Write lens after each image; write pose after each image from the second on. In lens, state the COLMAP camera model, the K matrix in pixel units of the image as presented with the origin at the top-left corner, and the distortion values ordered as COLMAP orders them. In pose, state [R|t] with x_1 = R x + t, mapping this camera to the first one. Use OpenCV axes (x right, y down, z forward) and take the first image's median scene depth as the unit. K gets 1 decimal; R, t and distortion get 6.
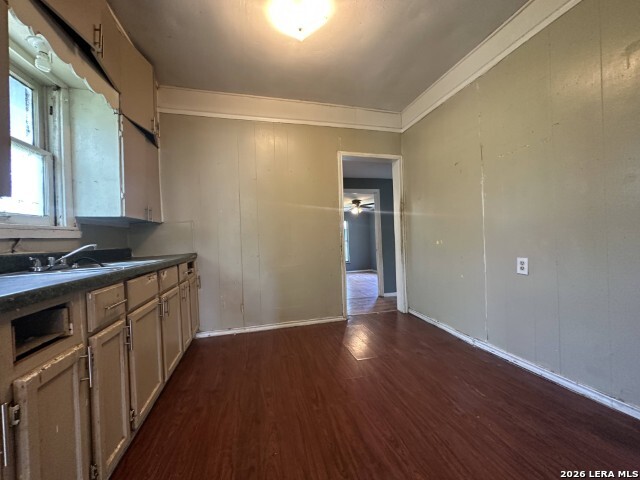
lens RADIAL K [[256.9, 0, 320.0], [0, 256.9, 240.0], [0, 0, 1]] dist [0.001583, 0.000193]
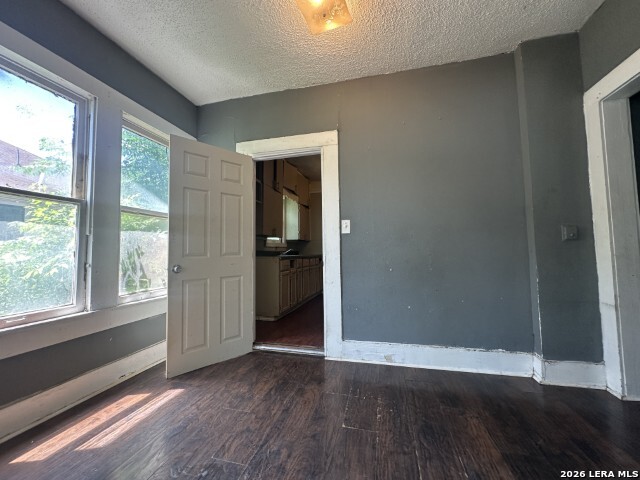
lens RADIAL K [[256.9, 0, 320.0], [0, 256.9, 240.0], [0, 0, 1]] dist [0.001583, 0.000193]
pose [[0.875674, -0.005369, -0.482872, 0.873053], [-0.015934, 0.999072, -0.040004, 0.026794], [0.482639, 0.042725, 0.874777, -1.479468]]
